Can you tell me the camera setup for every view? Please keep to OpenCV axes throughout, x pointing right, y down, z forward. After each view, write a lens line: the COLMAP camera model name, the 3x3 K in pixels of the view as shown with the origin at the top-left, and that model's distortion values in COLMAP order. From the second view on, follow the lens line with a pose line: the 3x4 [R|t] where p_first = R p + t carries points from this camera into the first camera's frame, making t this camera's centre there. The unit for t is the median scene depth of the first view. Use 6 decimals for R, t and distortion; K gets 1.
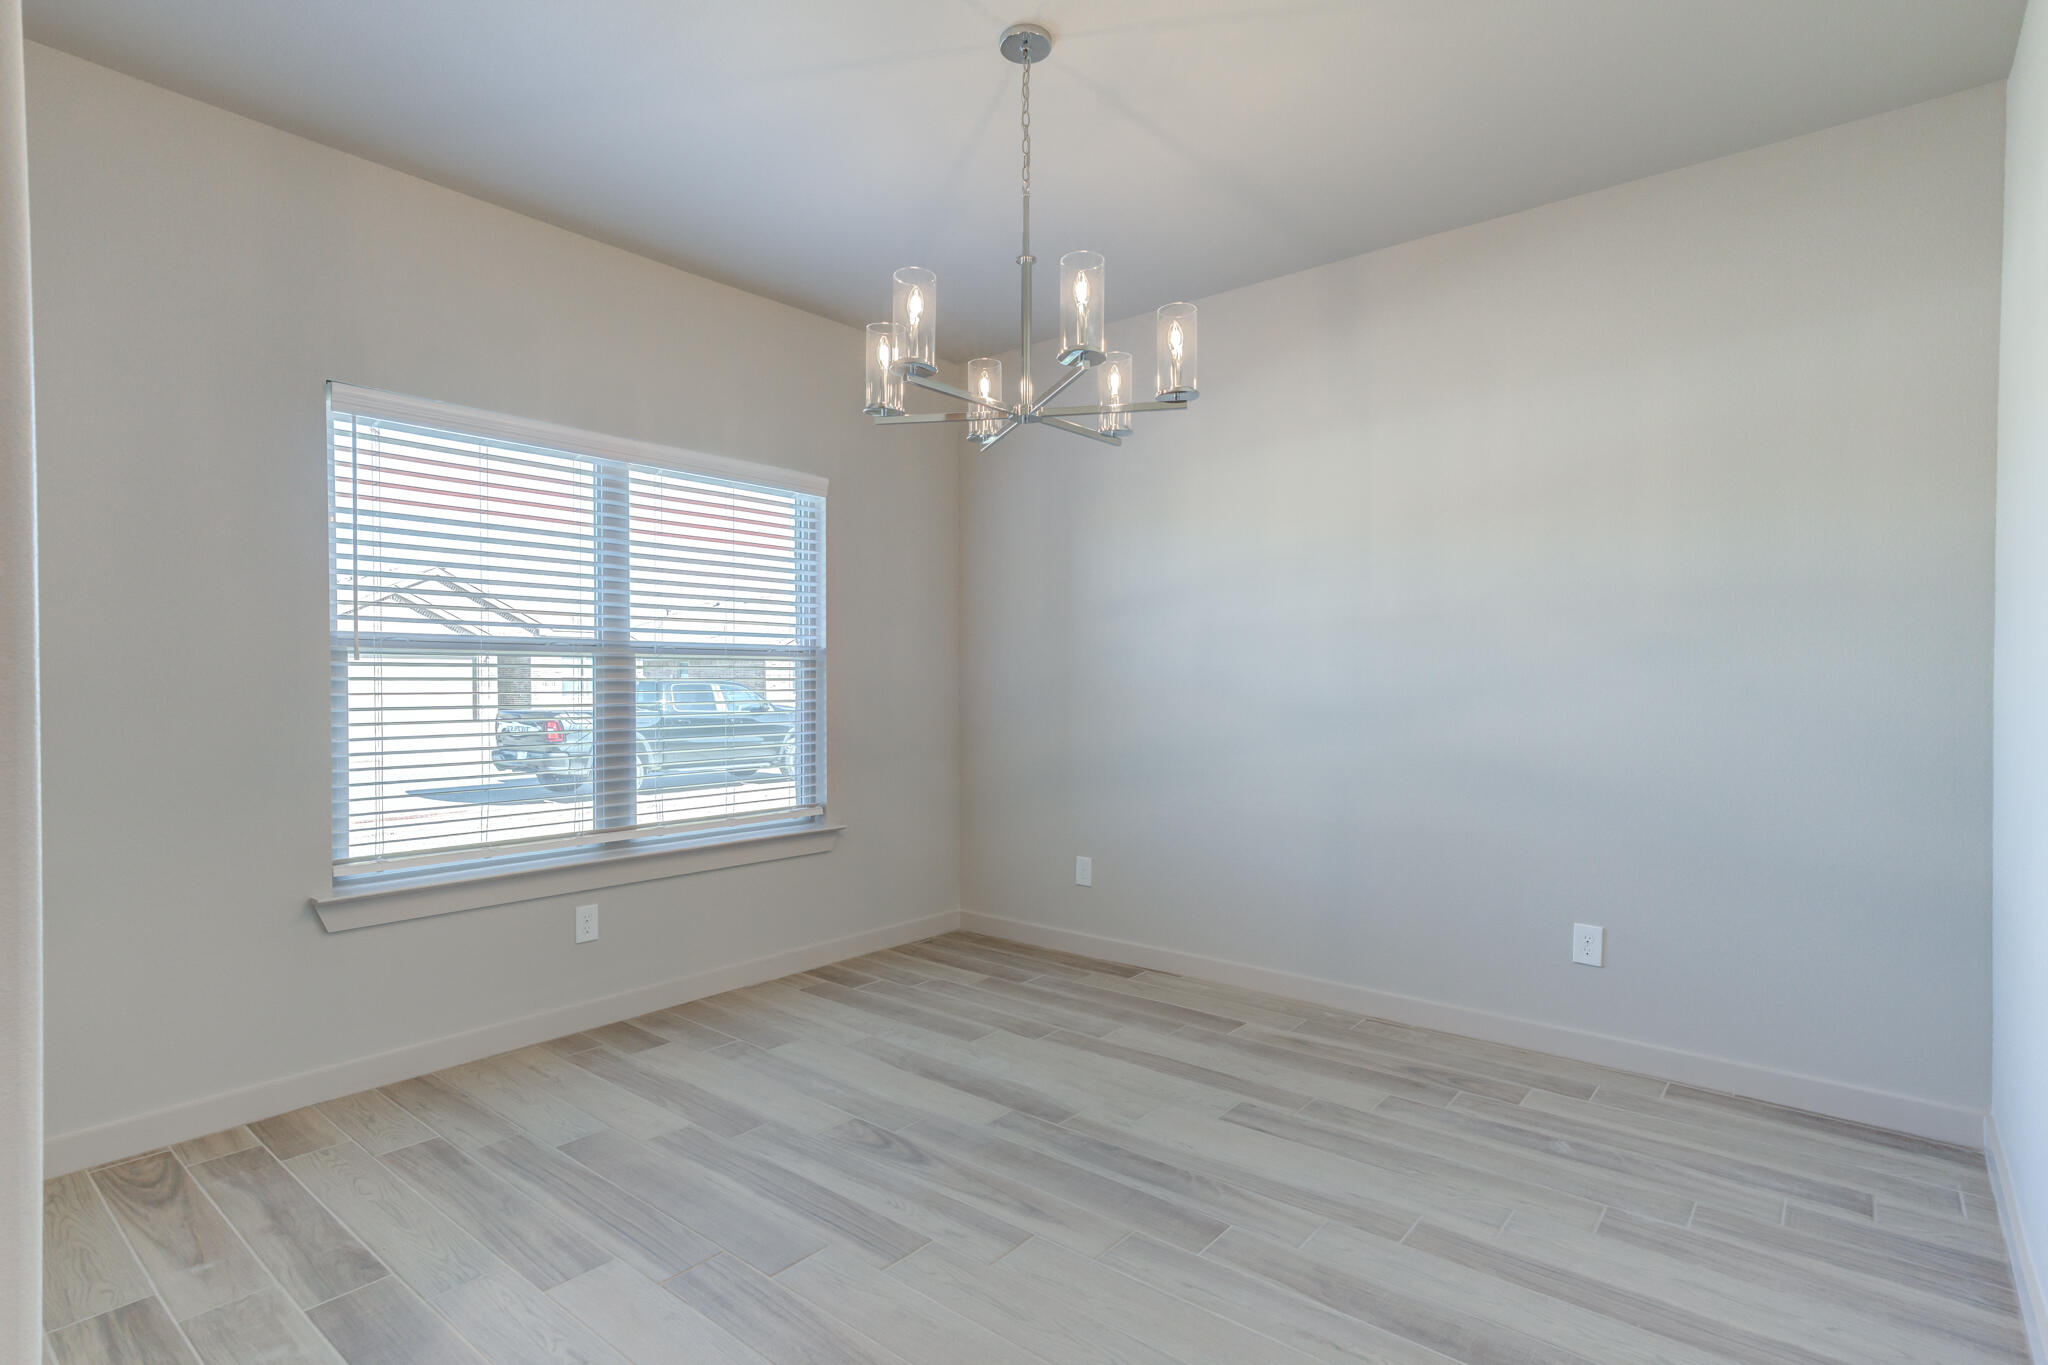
lens RADIAL K [[1030.3, 0, 1009.8], [0, 1030.3, 675.0], [0, 0, 1]] dist [0.000966, 0.010377]
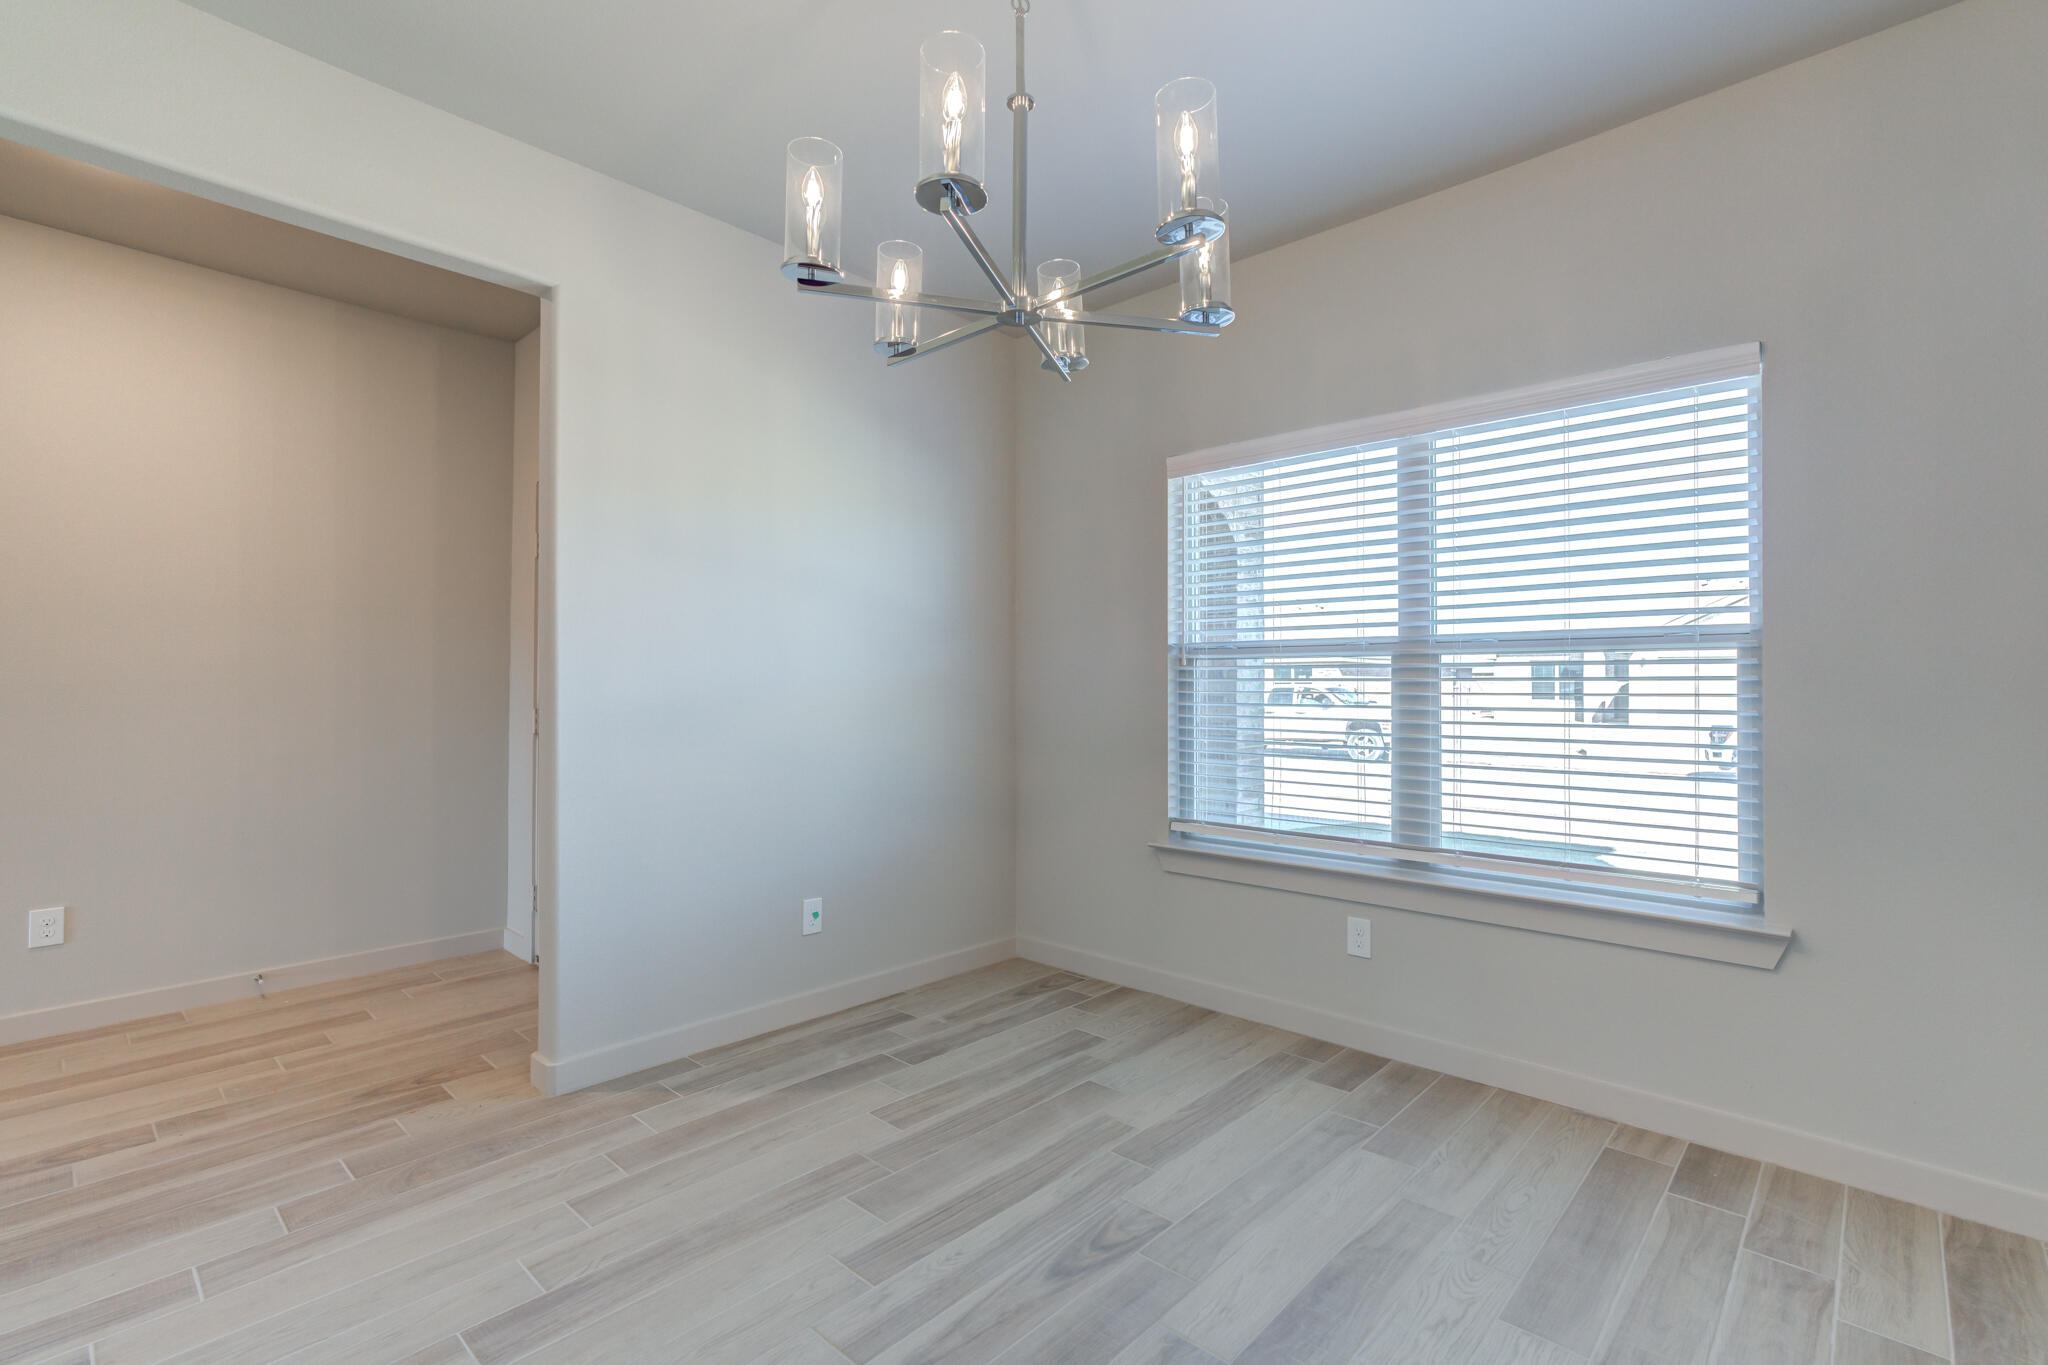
lens RADIAL K [[929.8, 0, 990.4], [0, 929.8, 680.8], [0, 0, 1]] dist [-0.018739, 0.012581]
pose [[-0.064763, -0.002697, -0.997897, 0.507843], [0.005415, 0.999981, -0.003054, 0.006644], [0.997886, -0.005601, -0.064747, 0.791208]]
